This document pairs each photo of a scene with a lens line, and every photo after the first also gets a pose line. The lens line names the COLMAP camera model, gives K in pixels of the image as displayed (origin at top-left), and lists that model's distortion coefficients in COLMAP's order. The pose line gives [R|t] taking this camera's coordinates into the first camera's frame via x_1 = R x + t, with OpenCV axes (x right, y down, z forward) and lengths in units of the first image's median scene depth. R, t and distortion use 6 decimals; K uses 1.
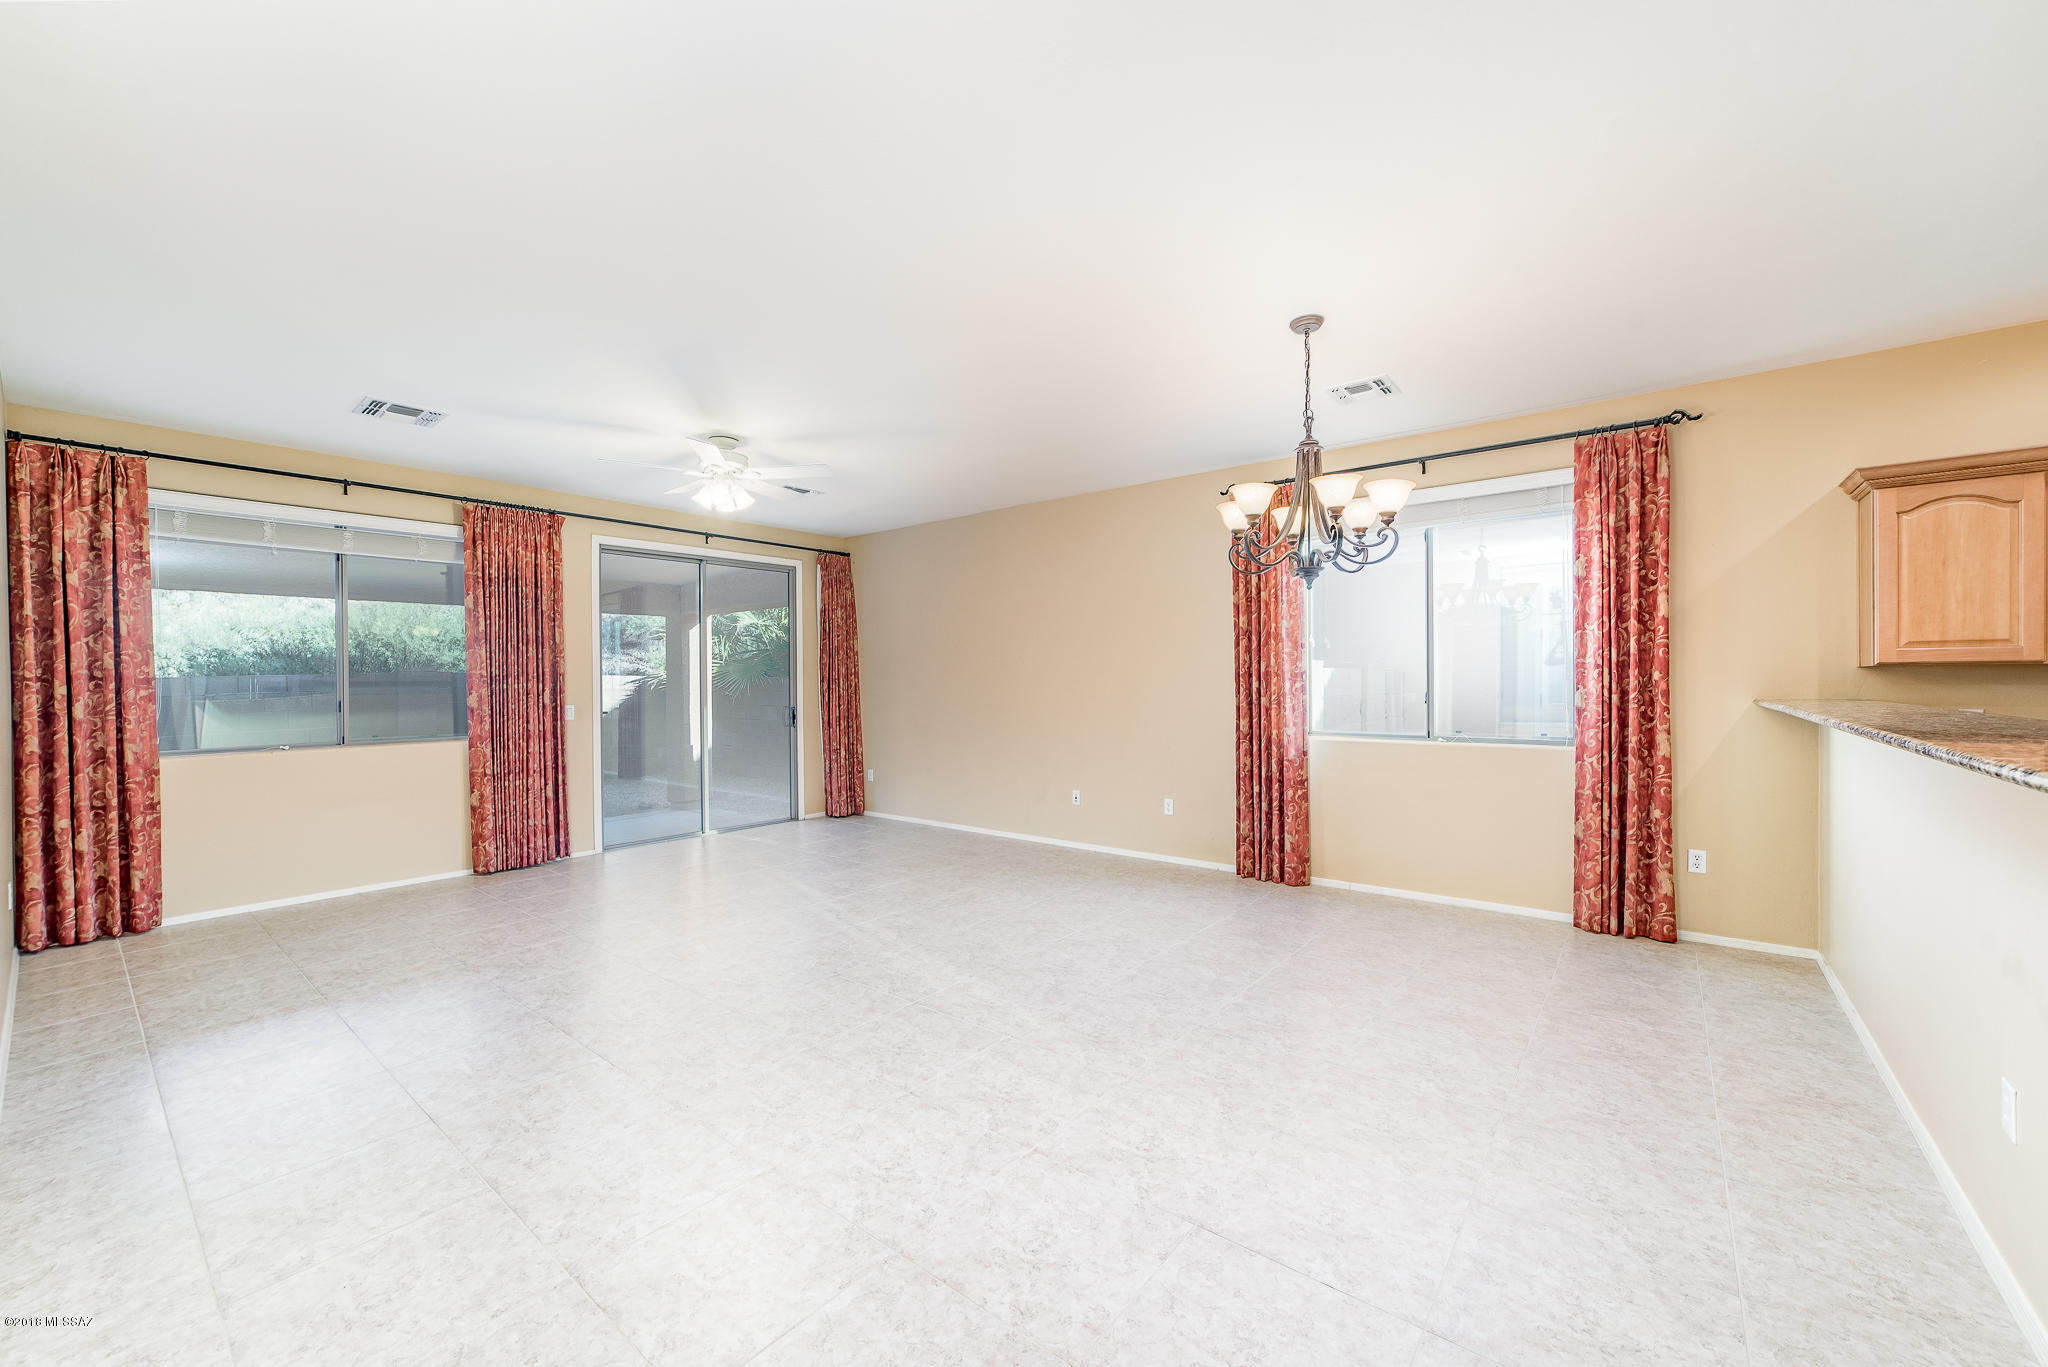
lens RADIAL K [[796.1, 0, 1025.1], [0, 796.1, 681.4], [0, 0, 1]] dist [-0.024059, 0.008579]
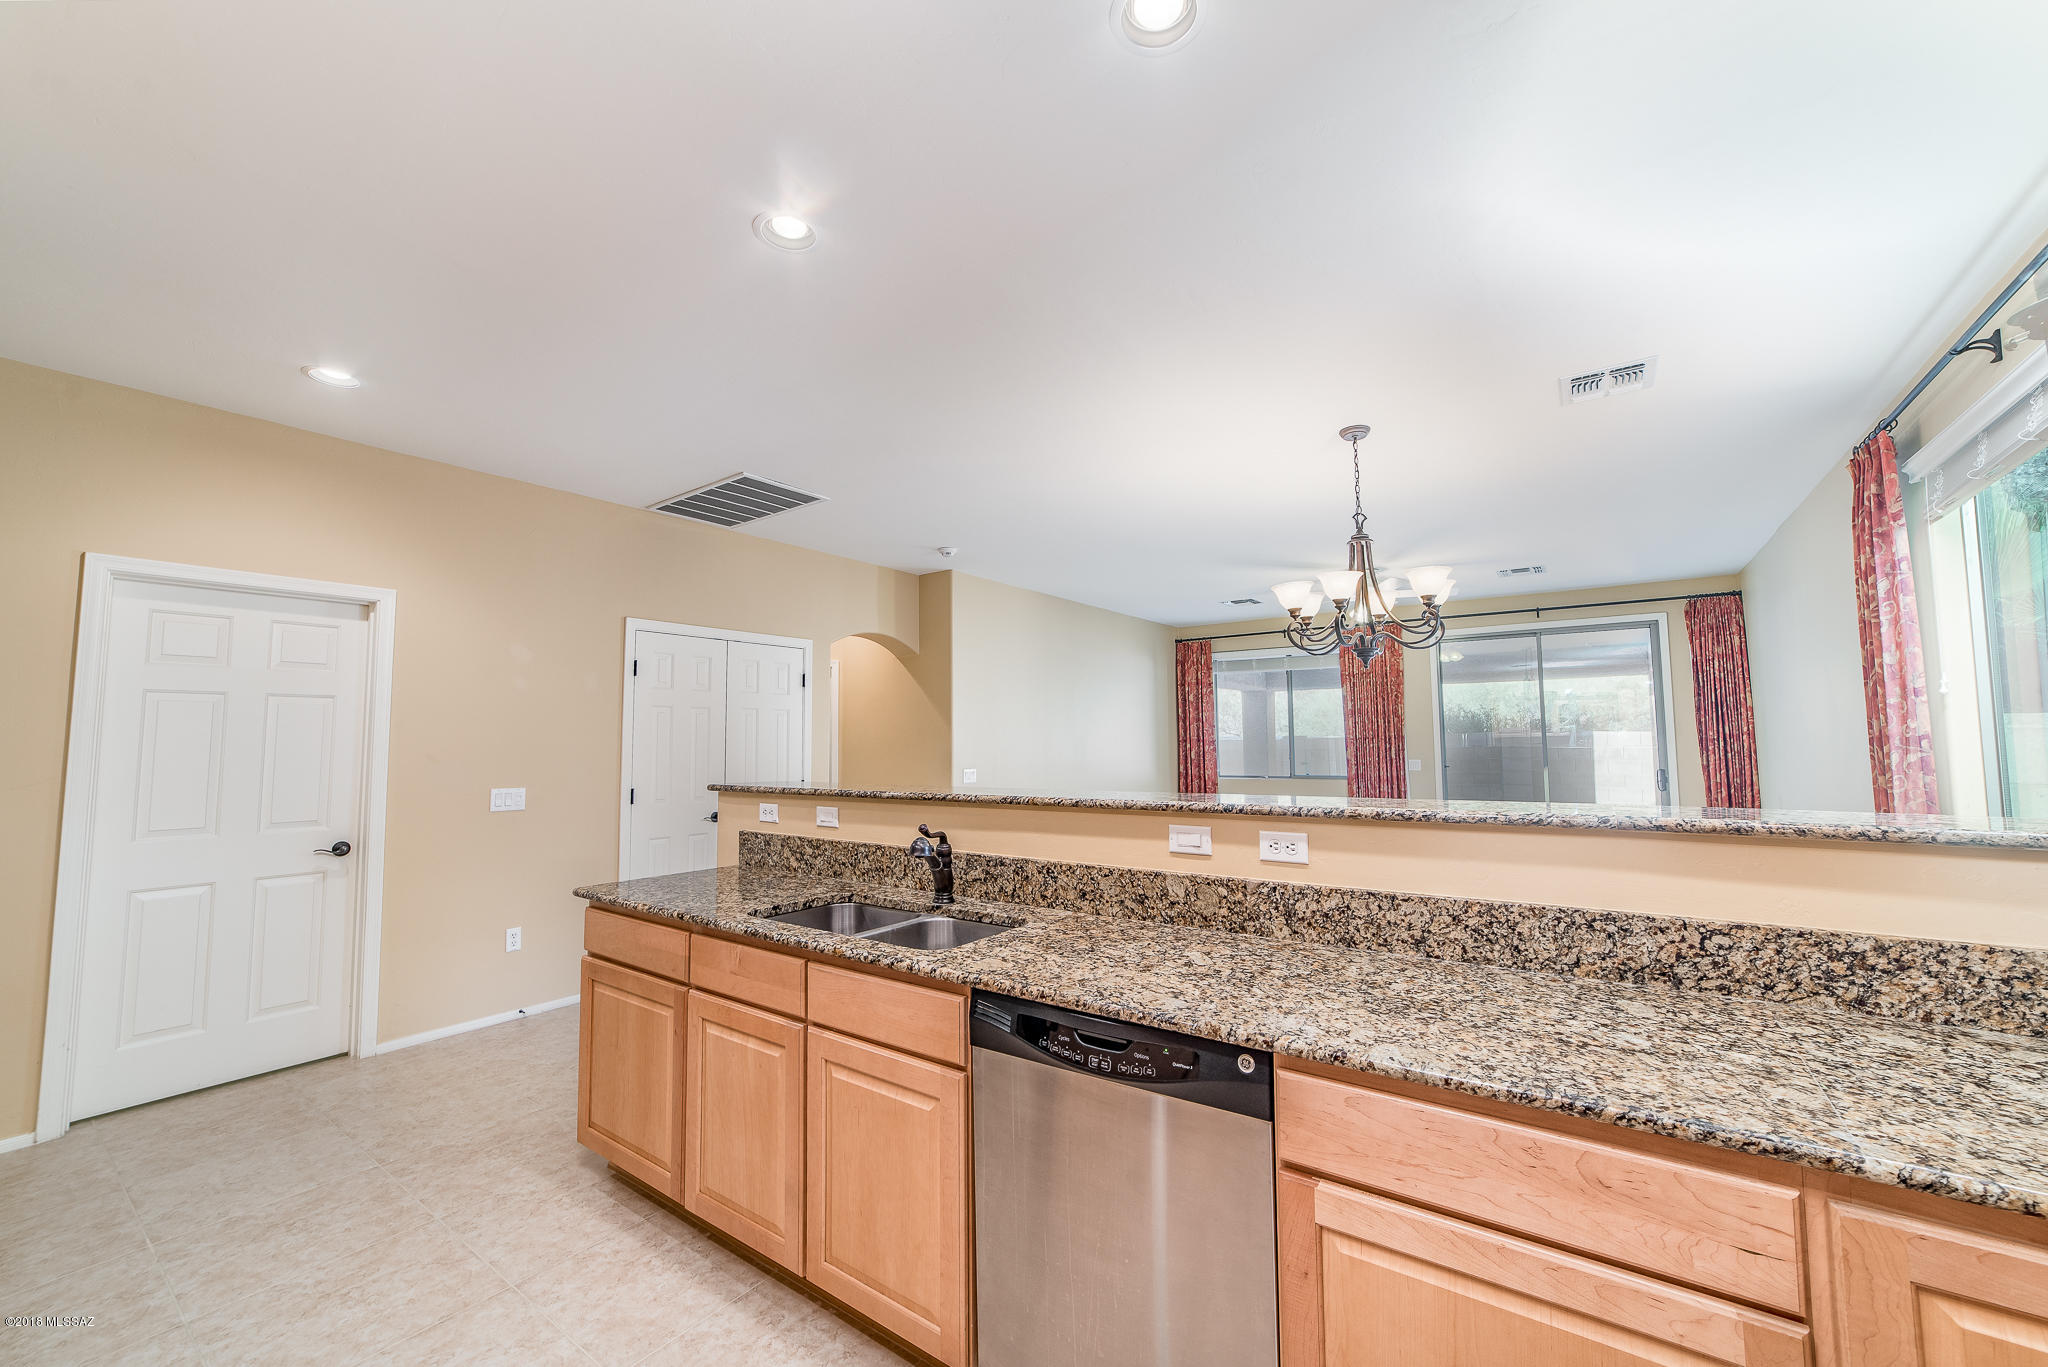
lens RADIAL K [[796.1, 0, 1025.1], [0, 796.1, 681.4], [0, 0, 1]] dist [-0.024059, 0.008579]
pose [[0.062965, -0.069749, -0.995575, 1.074187], [0.003586, 0.997564, -0.069661, -0.016645], [0.998009, 0.000816, 0.063062, 0.348734]]
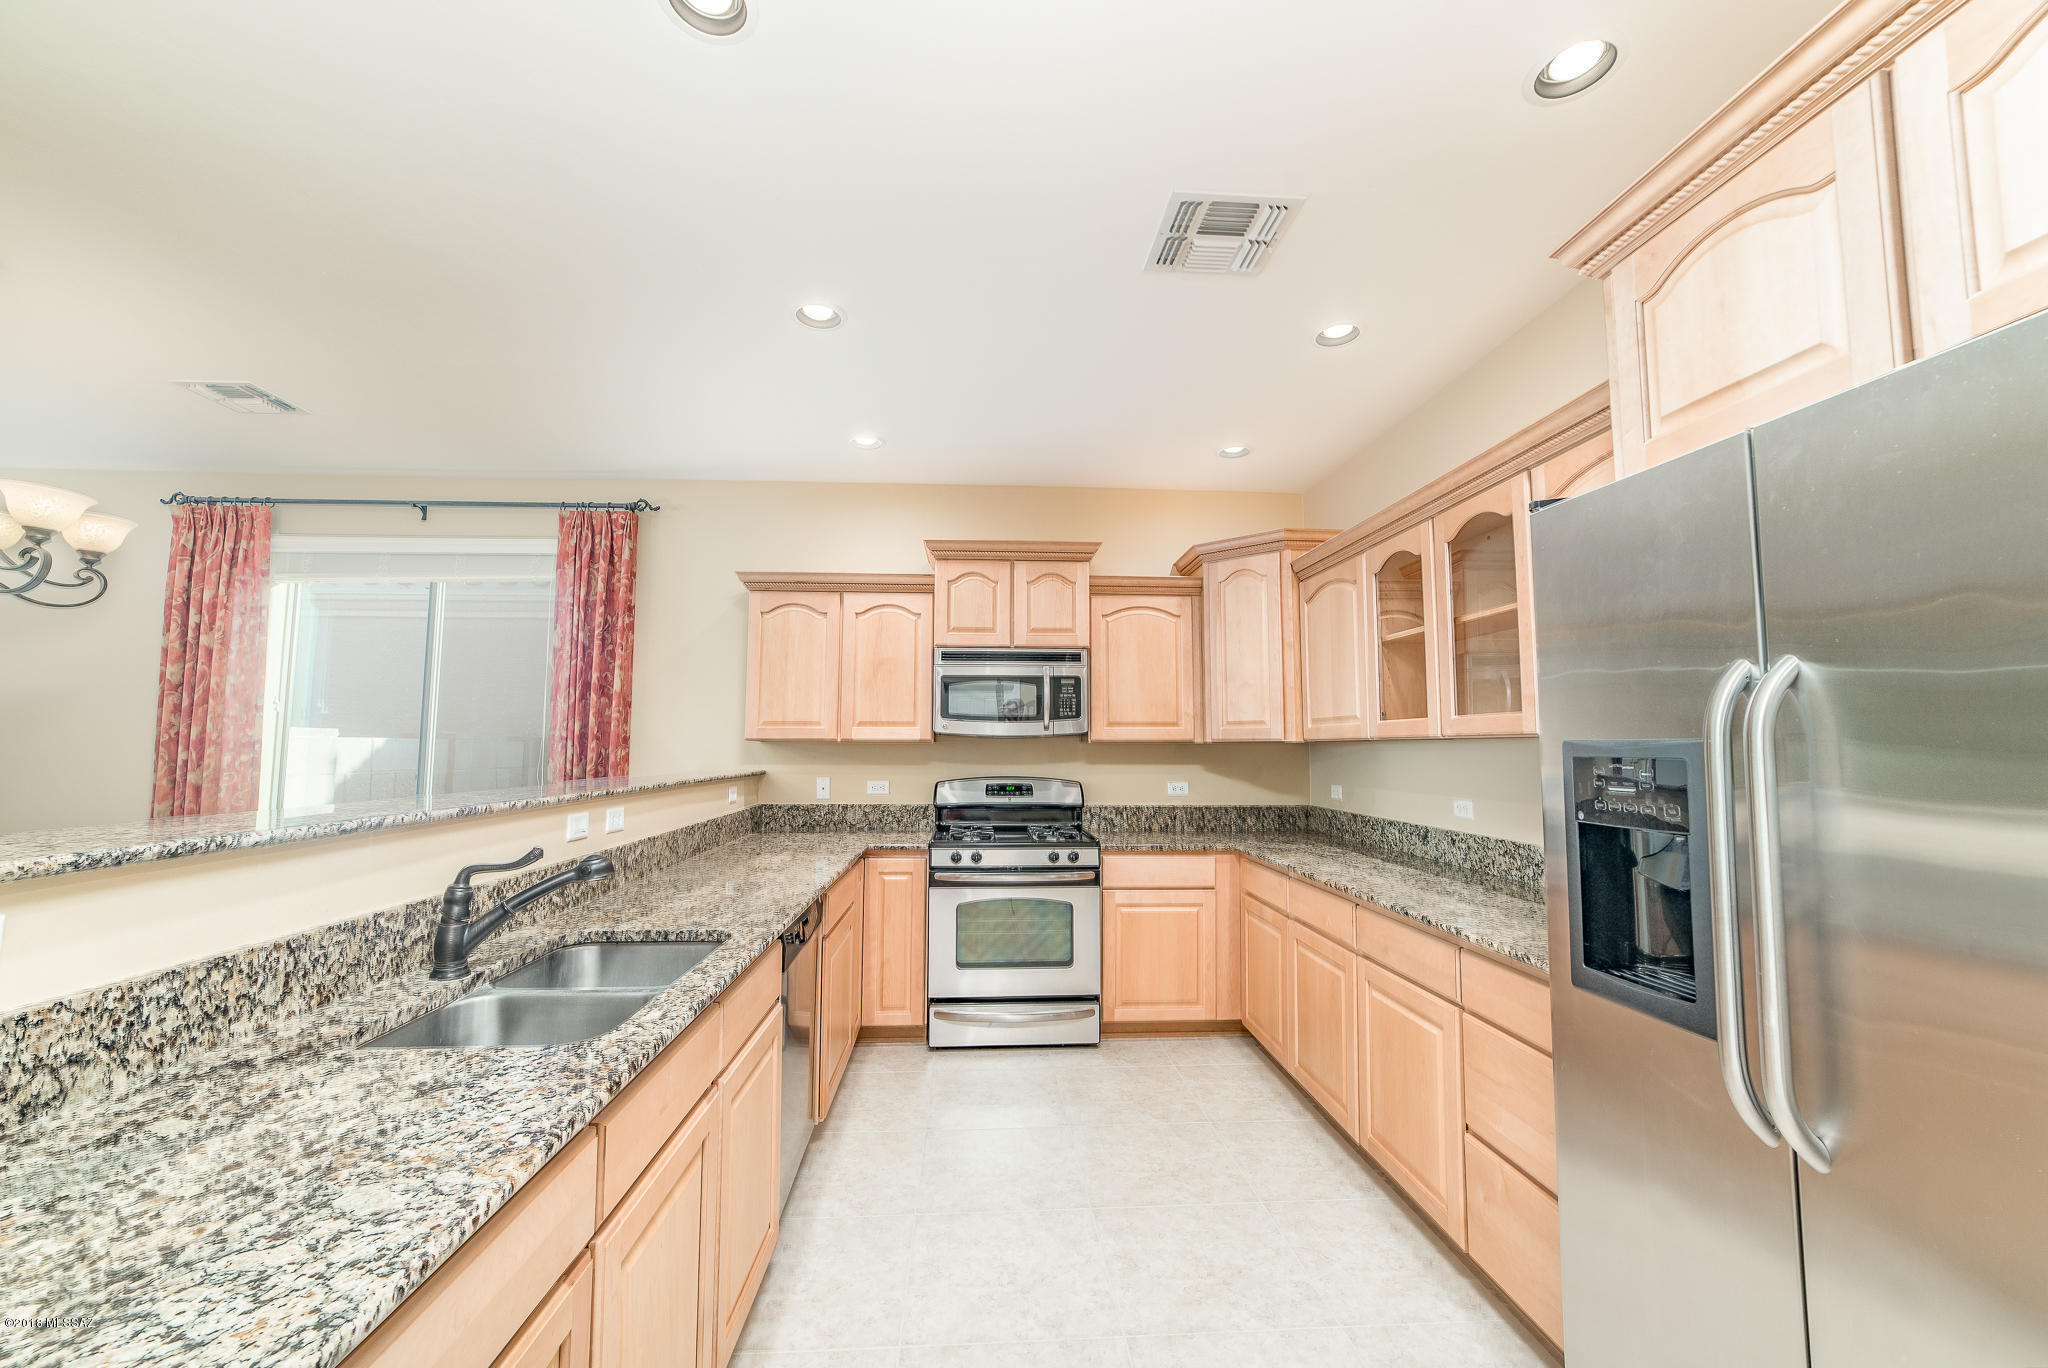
lens RADIAL K [[796.1, 0, 1025.1], [0, 796.1, 681.9], [0, 0, 1]] dist [-0.024059, 0.008579]
pose [[0.736955, 0.062679, 0.673030, 0.461498], [-0.003927, 0.996072, -0.088463, -0.004709], [-0.675930, 0.062550, 0.734306, -0.113580]]
